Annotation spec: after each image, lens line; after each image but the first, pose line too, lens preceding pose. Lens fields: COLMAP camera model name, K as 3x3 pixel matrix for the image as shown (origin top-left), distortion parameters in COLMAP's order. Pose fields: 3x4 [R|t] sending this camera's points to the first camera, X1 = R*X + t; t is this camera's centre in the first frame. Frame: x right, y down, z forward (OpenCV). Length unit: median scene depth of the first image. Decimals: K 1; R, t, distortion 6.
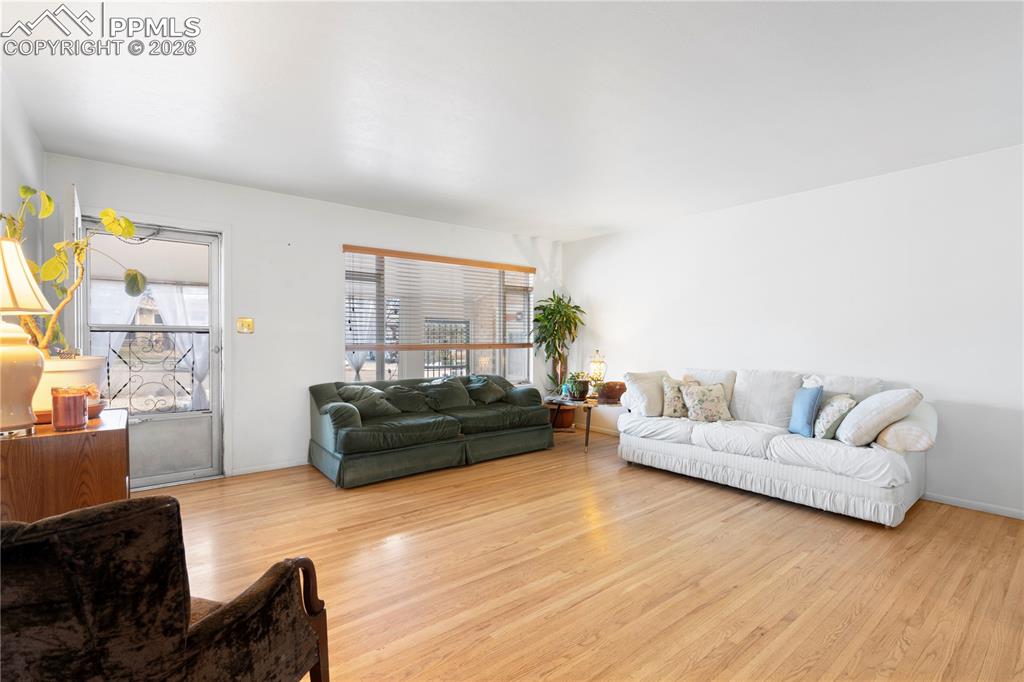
lens RADIAL K [[468.1, 0, 514.6], [0, 468.1, 339.0], [0, 0, 1]] dist [-0.004251, 0.000819]
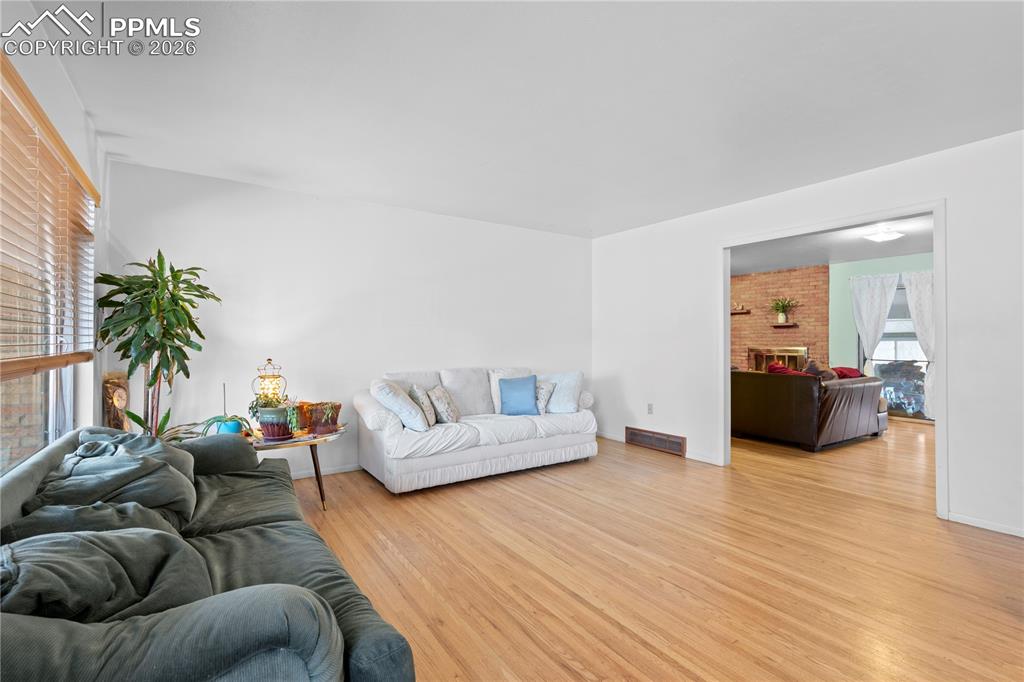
lens RADIAL K [[468.1, 0, 513.9], [0, 468.1, 339.6], [0, 0, 1]] dist [-0.004251, 0.000819]
pose [[0.092867, -0.002510, 0.995675, -0.709865], [0.004528, 0.999988, 0.002099, -0.004373], [-0.995668, 0.004314, 0.092877, 0.961135]]
